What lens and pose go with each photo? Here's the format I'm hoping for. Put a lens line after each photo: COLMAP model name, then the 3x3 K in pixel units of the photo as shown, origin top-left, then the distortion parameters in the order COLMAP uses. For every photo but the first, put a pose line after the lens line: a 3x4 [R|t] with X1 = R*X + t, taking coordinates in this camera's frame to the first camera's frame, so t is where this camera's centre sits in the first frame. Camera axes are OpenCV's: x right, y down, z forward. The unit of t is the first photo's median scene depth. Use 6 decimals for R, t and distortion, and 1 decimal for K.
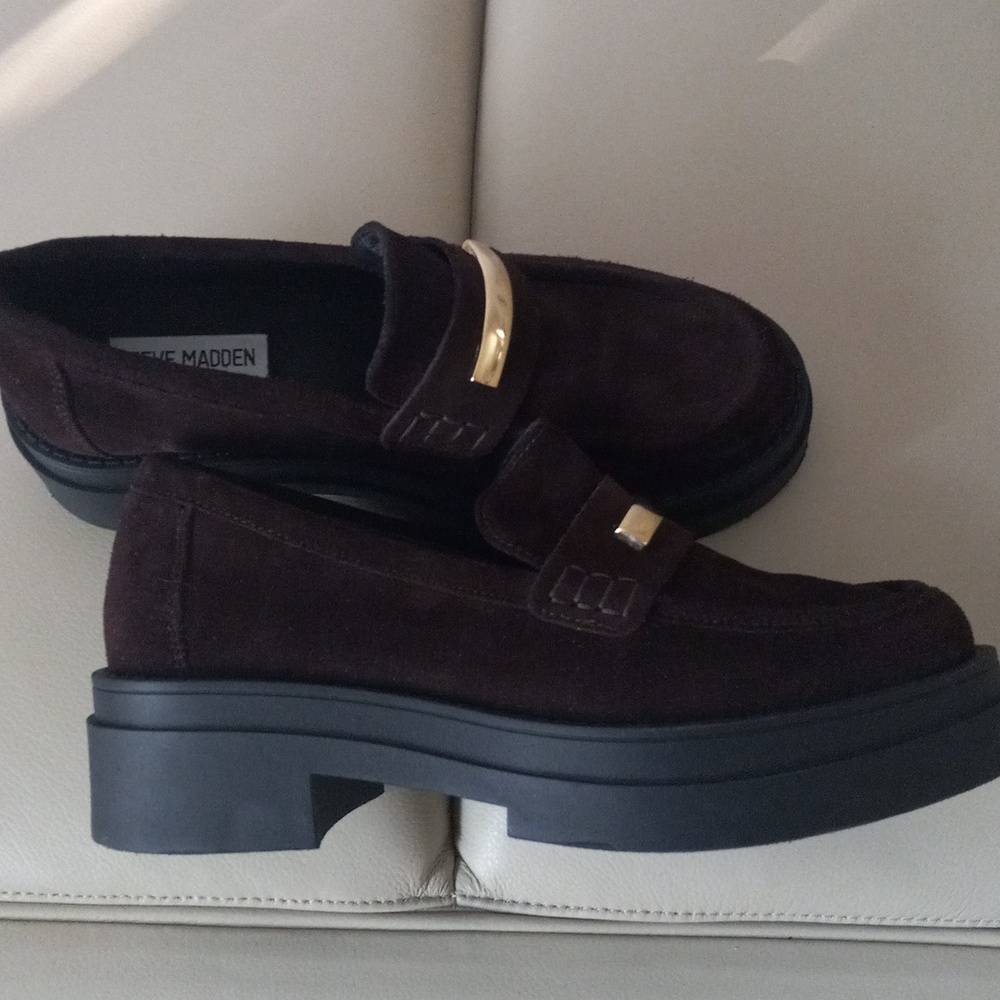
lens RADIAL K [[1423.3, 0, 500.0], [0, 1423.3, 500.0], [0, 0, 1]] dist [0.279080, -1.084262]
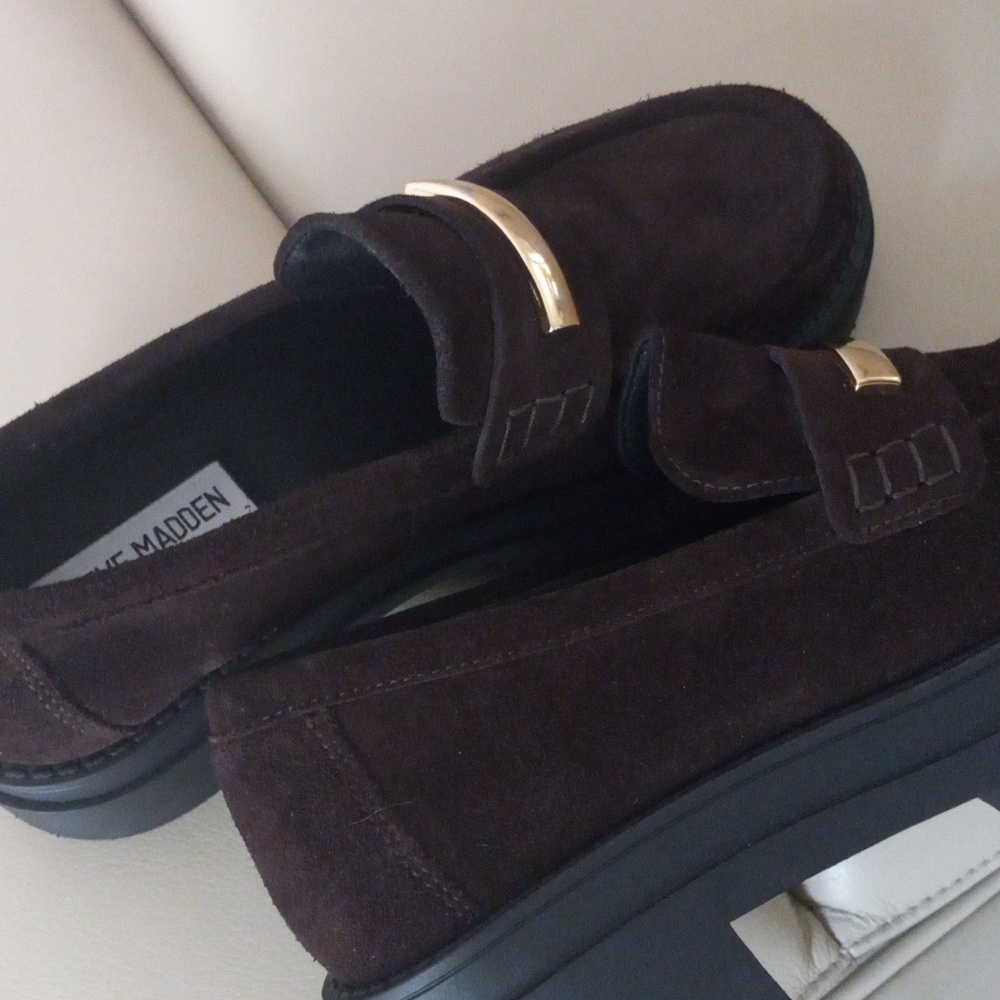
lens RADIAL K [[1423.3, 0, 500.0], [0, 1423.3, 500.0], [0, 0, 1]] dist [0.279080, -1.084262]
pose [[0.808502, -0.548922, 0.212153, -0.212571], [0.553983, 0.831550, 0.040342, -0.051216], [-0.198560, 0.084913, 0.976403, 0.289616]]
